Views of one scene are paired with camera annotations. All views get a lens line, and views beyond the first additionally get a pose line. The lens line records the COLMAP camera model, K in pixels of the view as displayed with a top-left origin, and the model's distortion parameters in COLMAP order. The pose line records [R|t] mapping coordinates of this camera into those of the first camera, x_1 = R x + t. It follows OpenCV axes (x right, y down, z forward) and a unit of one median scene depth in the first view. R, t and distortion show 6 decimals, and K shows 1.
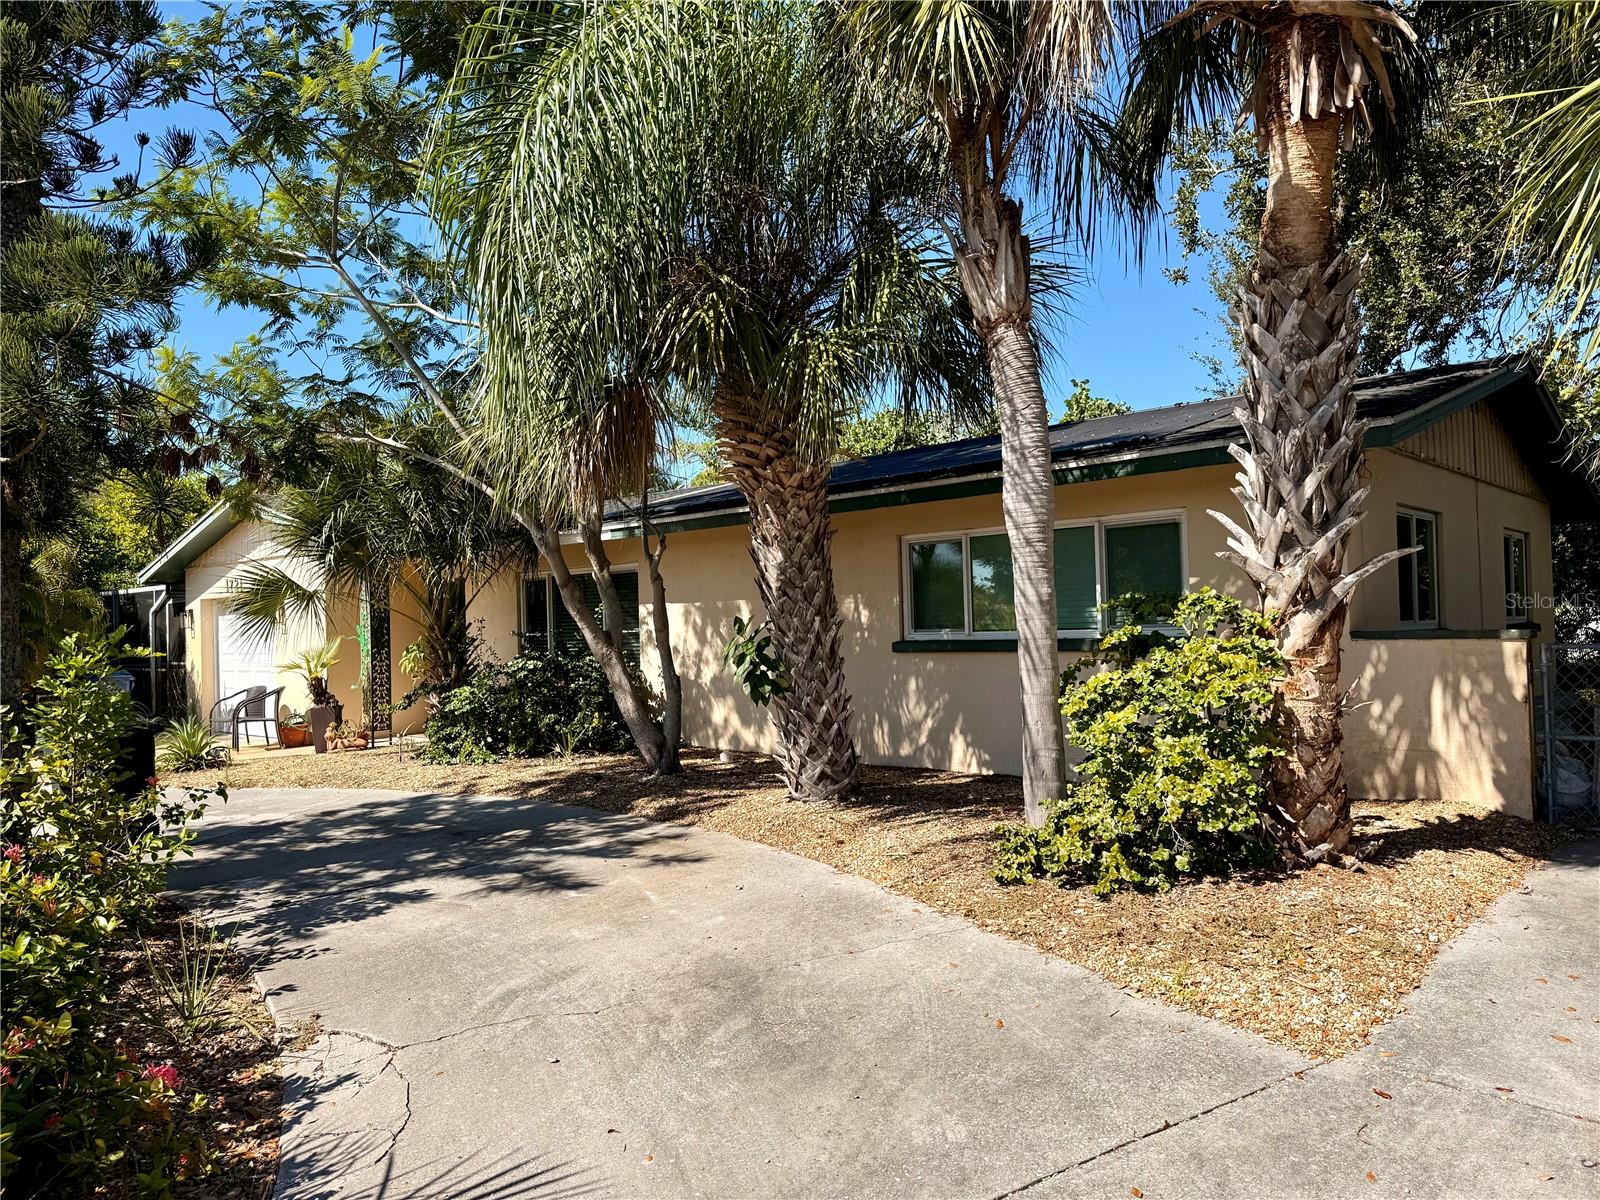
lens RADIAL K [[1125.7, 0, 800.0], [0, 1125.7, 600.0], [0, 0, 1]] dist [-0.000439, -0.000910]
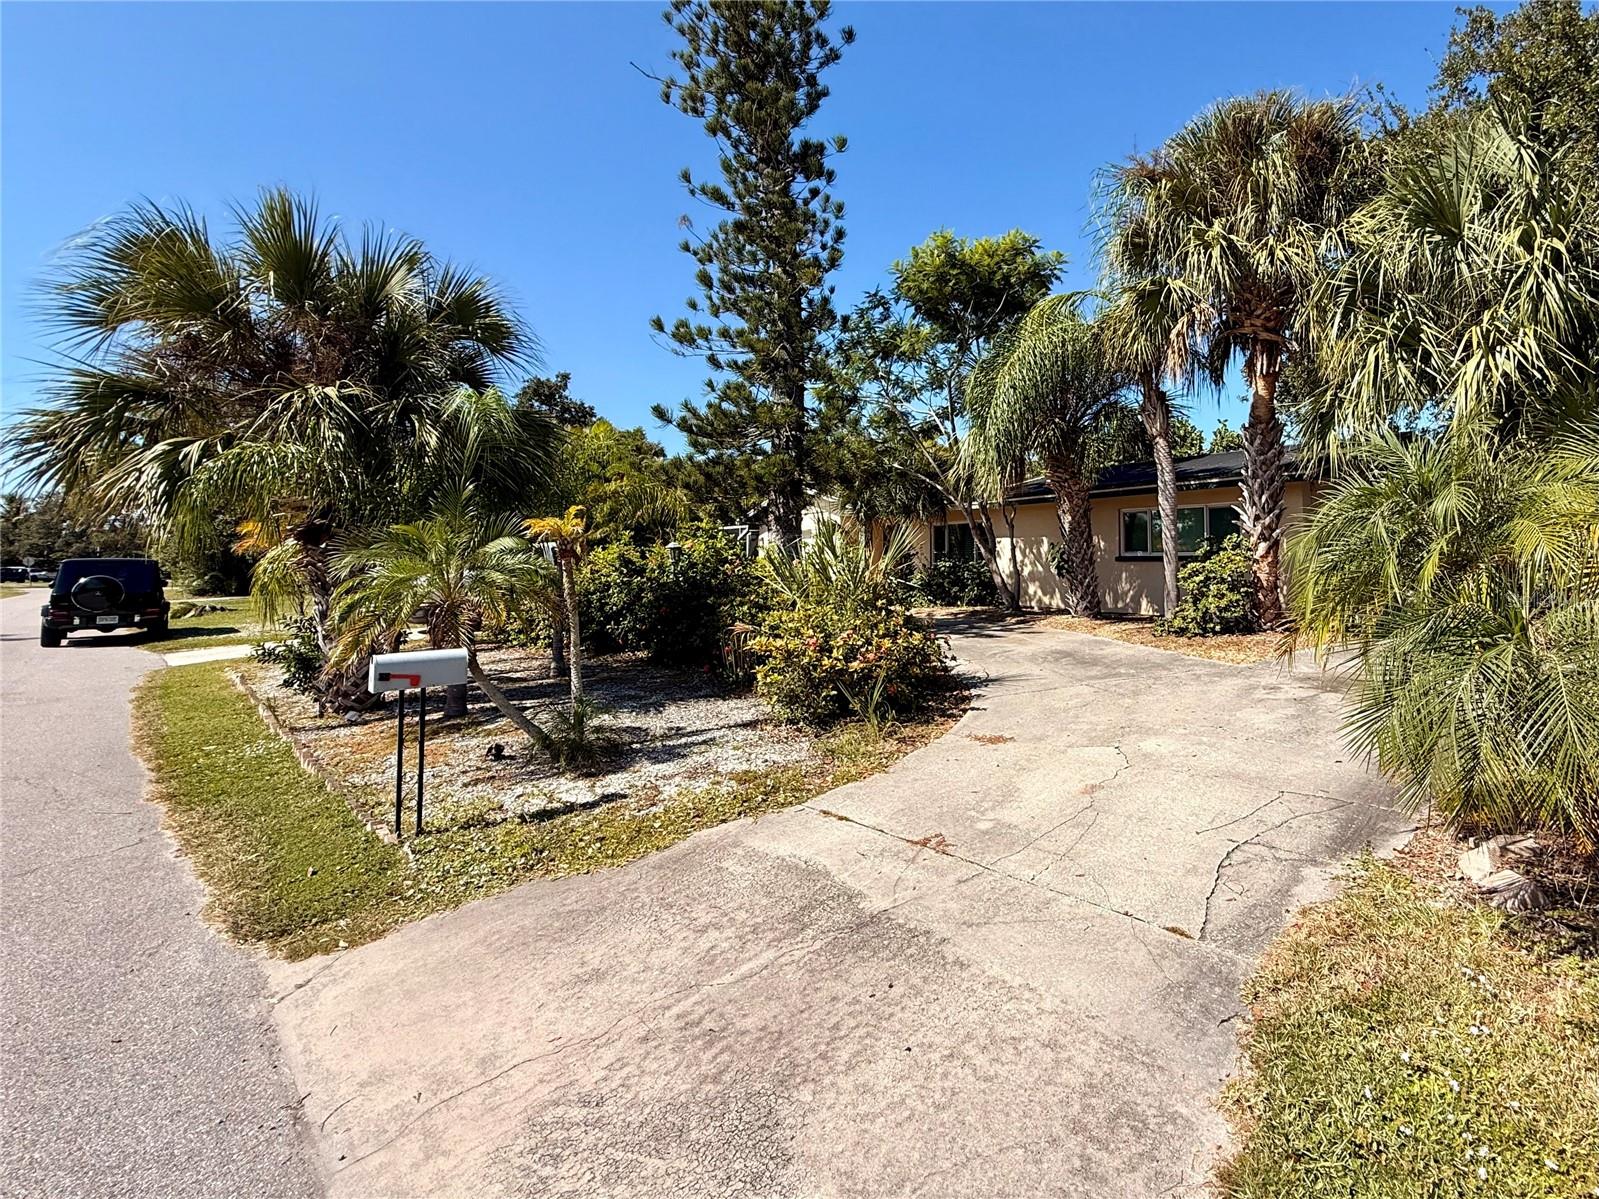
lens RADIAL K [[642.3, 0, 989.8], [0, 642.3, 518.4], [0, 0, 1]] dist [-0.000112, -0.000007]
pose [[0.994142, 0.015447, -0.106971, -0.059348], [-0.018768, 0.999370, -0.030110, 0.010357], [0.106438, 0.031942, 0.993806, -0.599697]]
